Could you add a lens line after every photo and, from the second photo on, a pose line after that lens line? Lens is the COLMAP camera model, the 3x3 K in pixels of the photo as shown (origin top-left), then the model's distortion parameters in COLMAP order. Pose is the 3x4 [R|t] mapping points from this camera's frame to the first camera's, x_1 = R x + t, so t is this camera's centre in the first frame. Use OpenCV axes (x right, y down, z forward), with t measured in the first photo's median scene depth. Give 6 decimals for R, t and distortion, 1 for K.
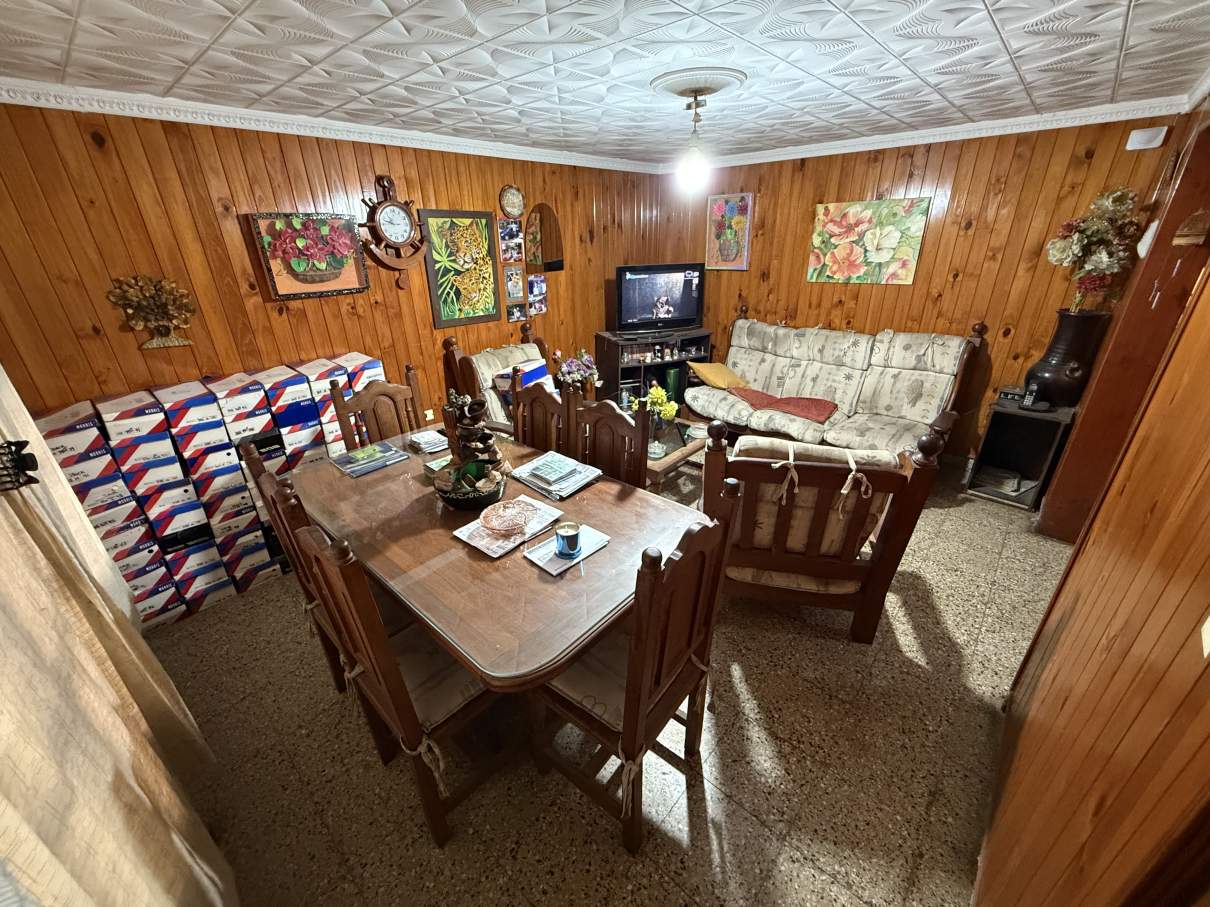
lens RADIAL K [[483.0, 0, 604.1], [0, 483.0, 452.8], [0, 0, 1]] dist [-0.001337, 0.000468]
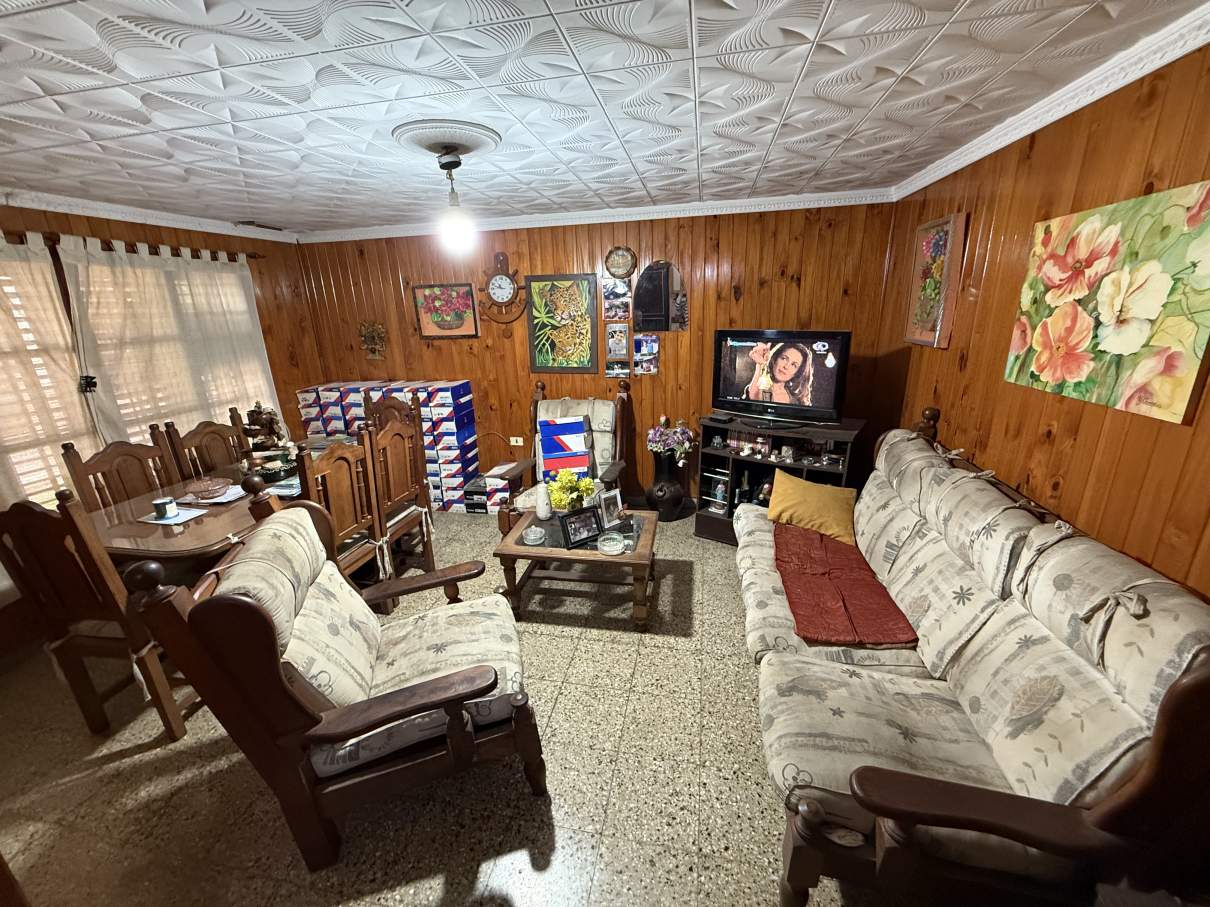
lens RADIAL K [[483.0, 0, 604.6], [0, 483.0, 454.4], [0, 0, 1]] dist [-0.001337, 0.000468]
pose [[0.510018, 0.262734, -0.819056, 0.699393], [-0.334393, 0.937871, 0.092624, -0.219710], [0.792504, 0.226647, 0.566188, 0.479380]]
